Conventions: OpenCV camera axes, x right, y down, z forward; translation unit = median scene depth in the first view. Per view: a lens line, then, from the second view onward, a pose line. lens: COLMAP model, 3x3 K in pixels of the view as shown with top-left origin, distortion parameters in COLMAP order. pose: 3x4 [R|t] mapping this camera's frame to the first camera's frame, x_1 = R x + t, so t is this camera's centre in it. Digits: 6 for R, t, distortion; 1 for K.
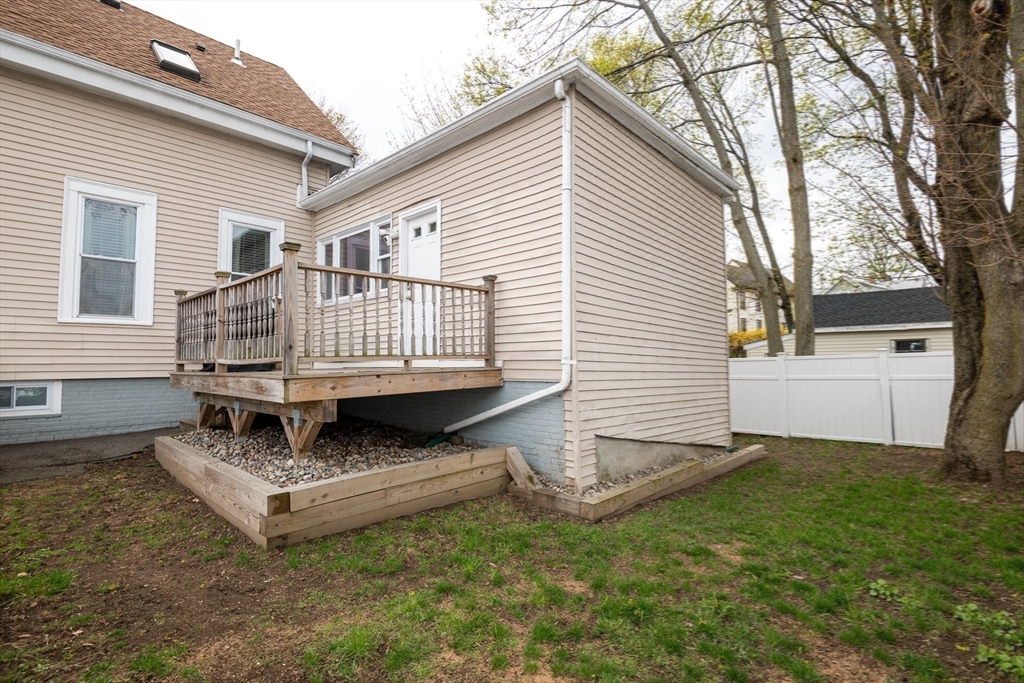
lens RADIAL K [[464.1, 0, 512.0], [0, 464.1, 341.5], [0, 0, 1]] dist [0.023048, -0.019651]
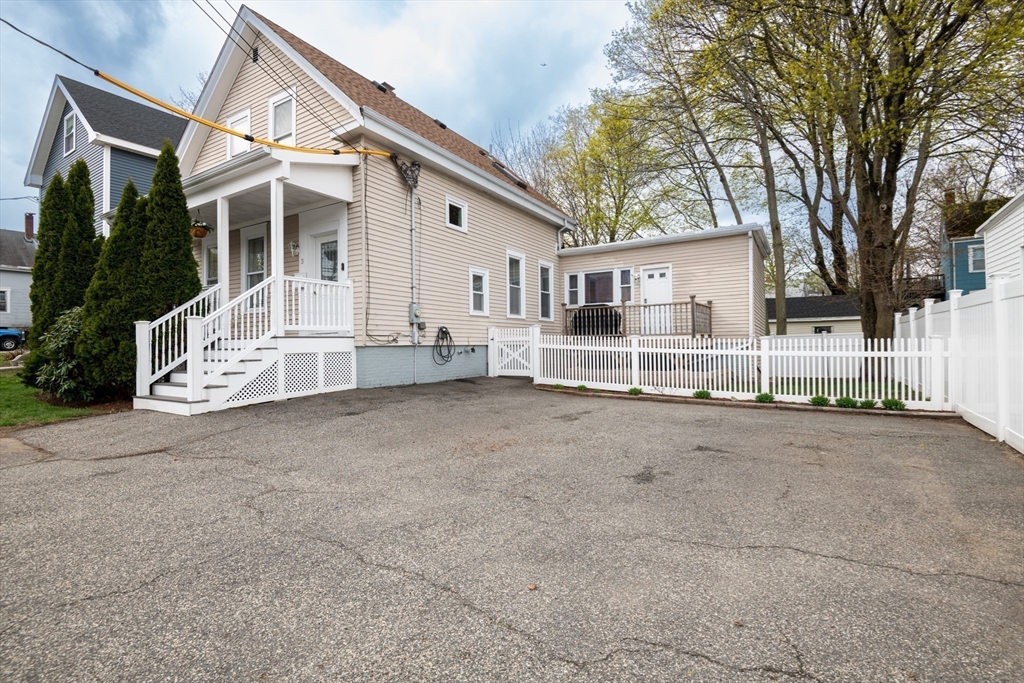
lens RADIAL K [[464.1, 0, 512.0], [0, 464.1, 341.5], [0, 0, 1]] dist [0.023048, -0.019651]
pose [[0.981650, -0.004320, 0.190645, -1.085649], [-0.001803, 0.999488, 0.031936, -0.002855], [-0.190685, -0.031694, 0.981139, -0.861481]]
